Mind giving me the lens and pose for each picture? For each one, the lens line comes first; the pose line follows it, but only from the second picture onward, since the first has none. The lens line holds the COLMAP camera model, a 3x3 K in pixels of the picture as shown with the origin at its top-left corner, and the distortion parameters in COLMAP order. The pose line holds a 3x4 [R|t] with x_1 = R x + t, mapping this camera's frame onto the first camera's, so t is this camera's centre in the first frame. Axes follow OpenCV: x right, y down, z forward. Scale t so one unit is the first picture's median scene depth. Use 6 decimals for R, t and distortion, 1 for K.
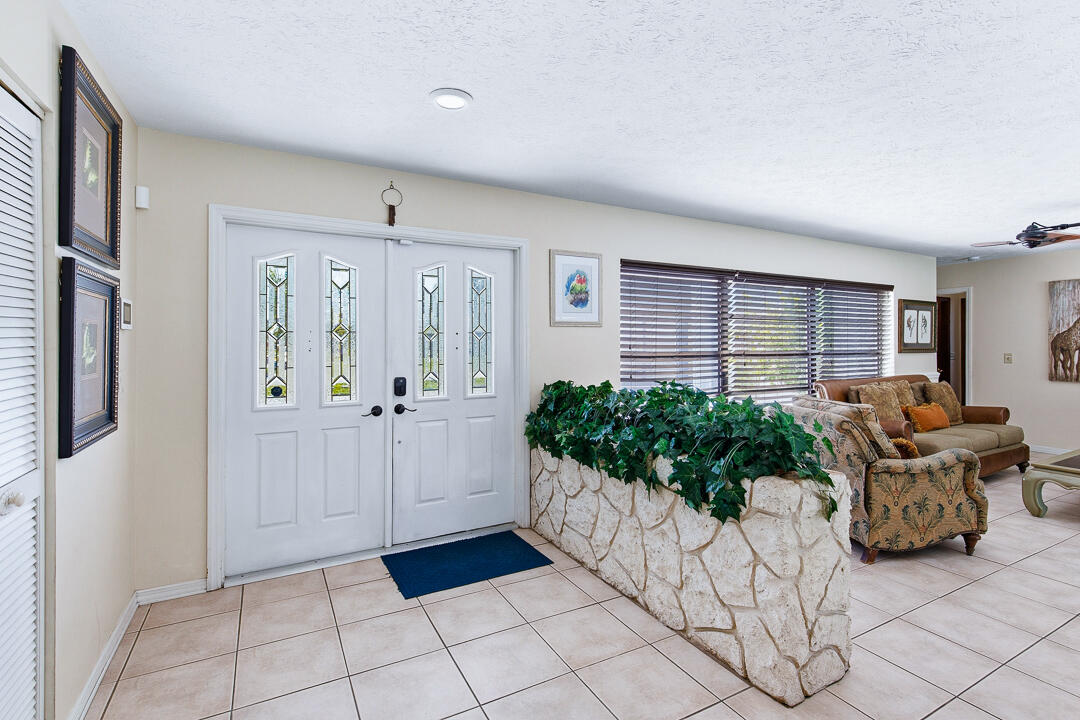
lens RADIAL K [[506.2, 0, 540.3], [0, 506.2, 340.2], [0, 0, 1]] dist [0.003747, 0.000182]
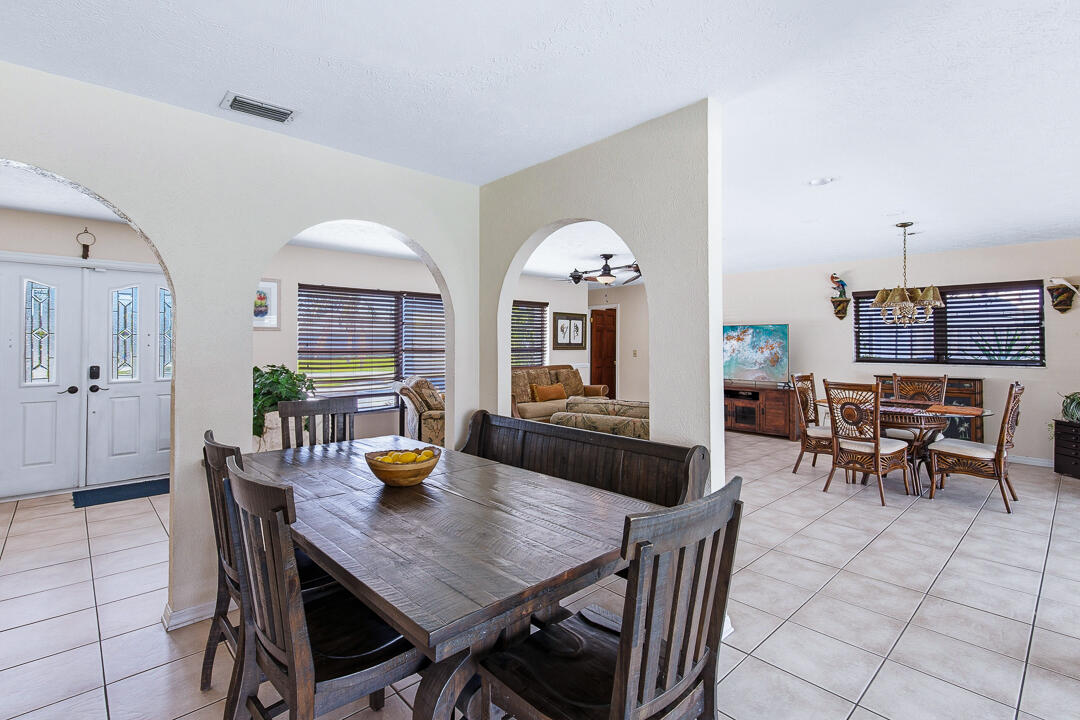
lens RADIAL K [[503.9, 0, 537.8], [0, 503.9, 335.7], [0, 0, 1]] dist [0.003798, 0.000008]
pose [[0.967982, 0.004579, 0.250979, 0.662051], [-0.001753, 0.999933, -0.011483, 0.004306], [-0.251015, 0.010675, 0.967924, -0.787876]]
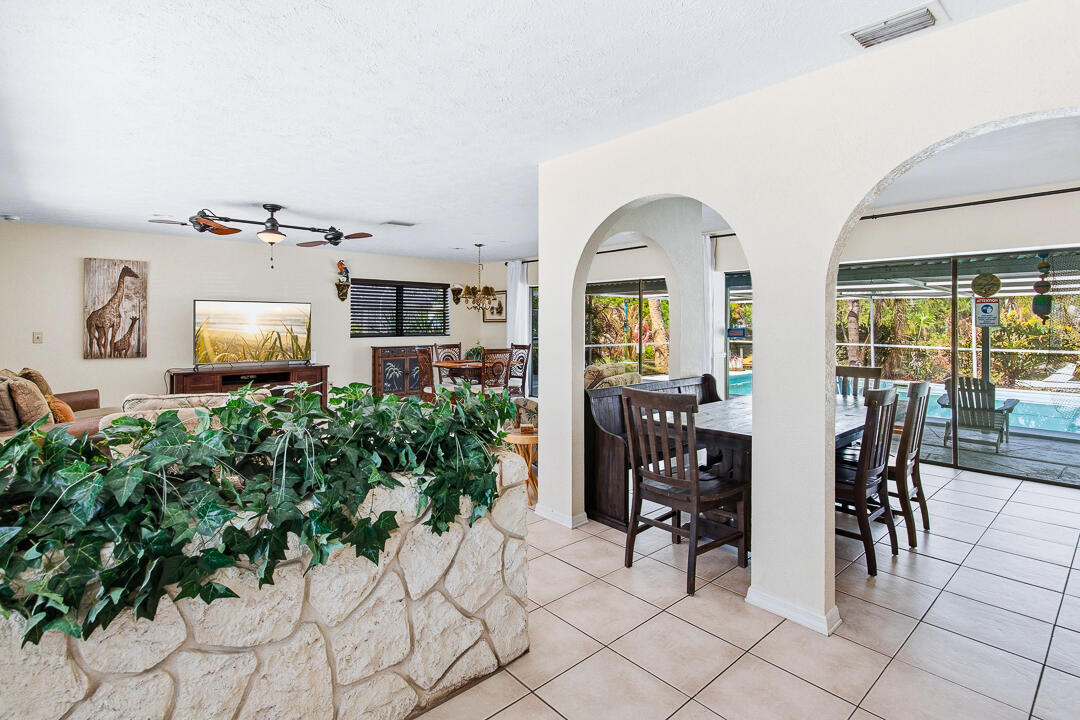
lens RADIAL K [[526.8, 0, 542.0], [0, 526.8, 320.6], [0, 0, 1]] dist [0.000077, -0.000190]
pose [[-0.232962, 0.001342, 0.972485, -0.422417], [-0.006792, 0.999972, -0.003006, 0.005580], [-0.972462, -0.007305, -0.232946, 0.828912]]
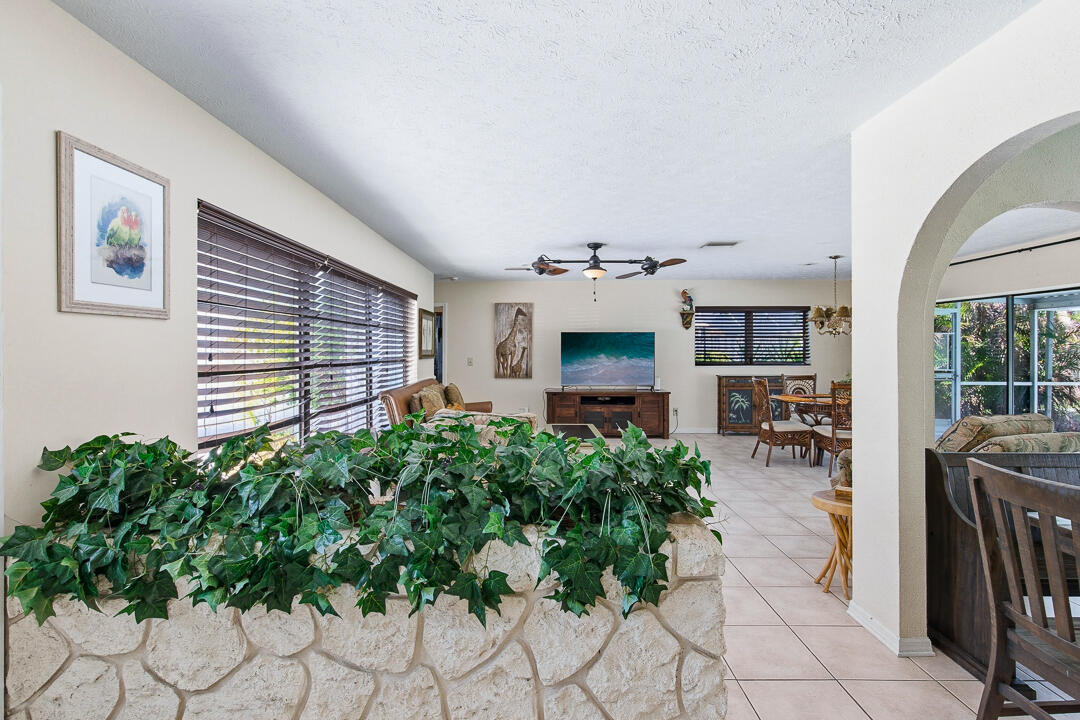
lens RADIAL K [[506.2, 0, 539.4], [0, 506.2, 347.3], [0, 0, 1]] dist [0.003216, -0.000667]
pose [[0.478112, 0.002613, 0.878295, -0.218455], [-0.002086, 0.999996, -0.001840, 0.003260], [-0.878297, -0.000952, 0.478115, 0.589066]]
